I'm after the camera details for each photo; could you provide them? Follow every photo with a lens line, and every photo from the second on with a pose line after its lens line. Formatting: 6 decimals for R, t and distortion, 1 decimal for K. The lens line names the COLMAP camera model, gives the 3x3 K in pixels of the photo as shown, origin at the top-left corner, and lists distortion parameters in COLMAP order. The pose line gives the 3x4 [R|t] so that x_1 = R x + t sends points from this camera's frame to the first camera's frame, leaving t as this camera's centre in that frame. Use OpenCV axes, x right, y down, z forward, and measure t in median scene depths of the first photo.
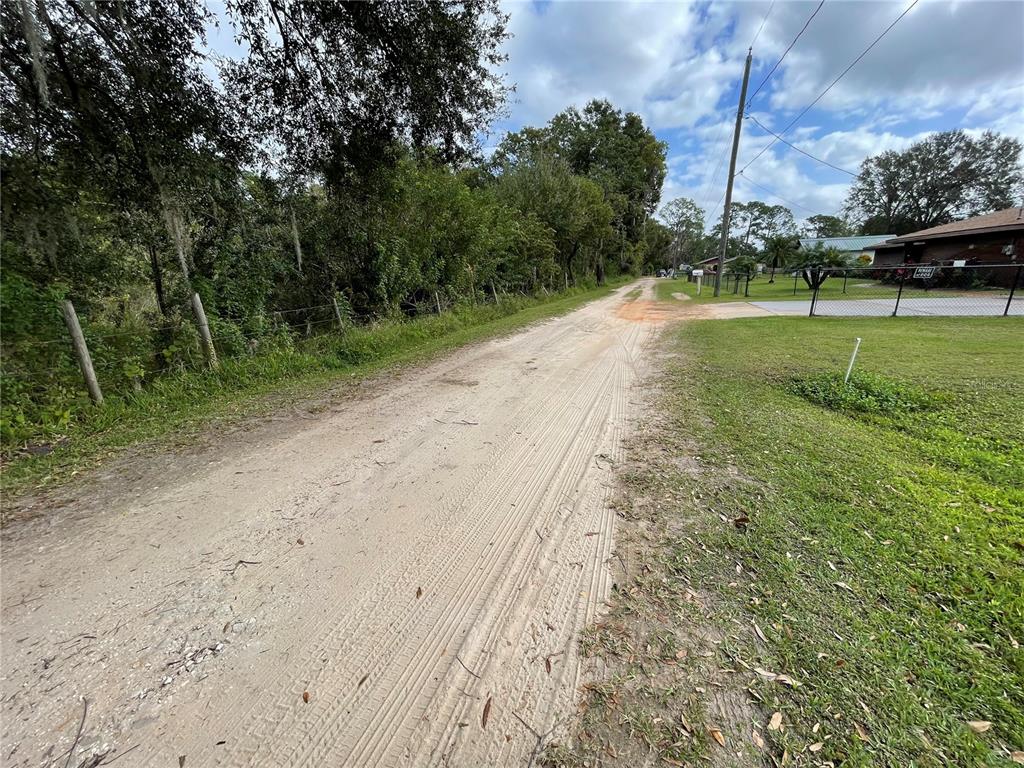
lens RADIAL K [[414.4, 0, 510.9], [0, 414.4, 383.1], [0, 0, 1]] dist [0.000599, 0.000355]
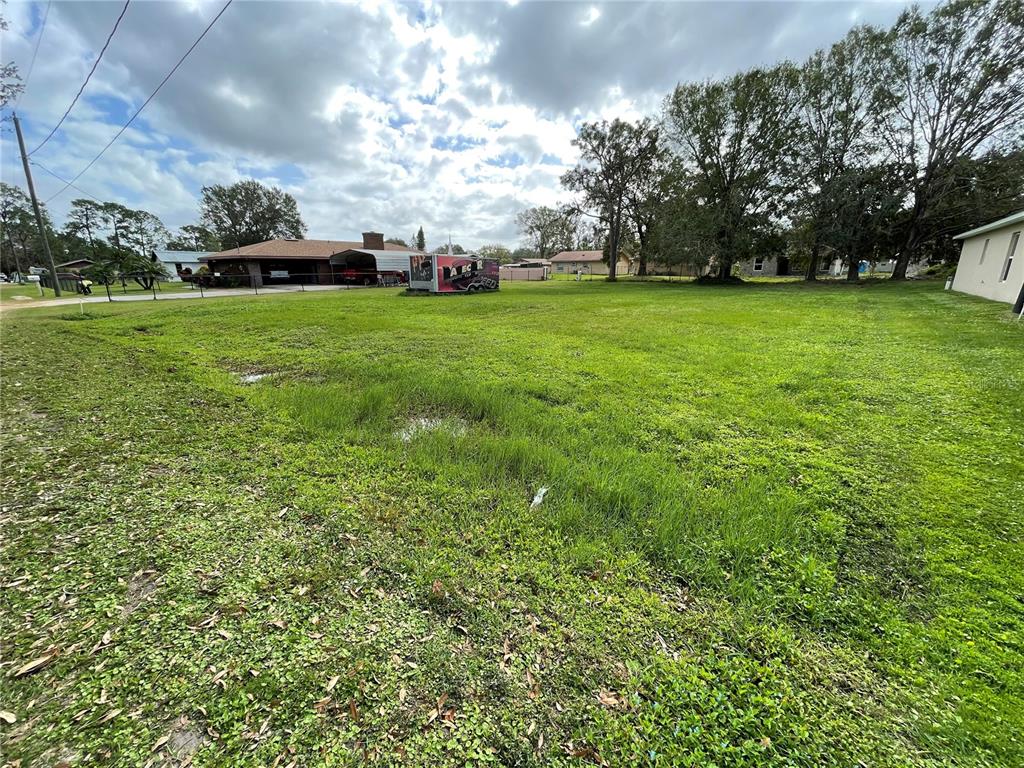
lens RADIAL K [[414.4, 0, 510.3], [0, 414.4, 389.0], [0, 0, 1]] dist [0.000599, 0.000355]
pose [[0.356398, -0.230114, 0.905554, -0.037990], [0.231921, 0.960652, 0.152838, 0.033256], [-0.905093, 0.155546, 0.395743, -0.121656]]
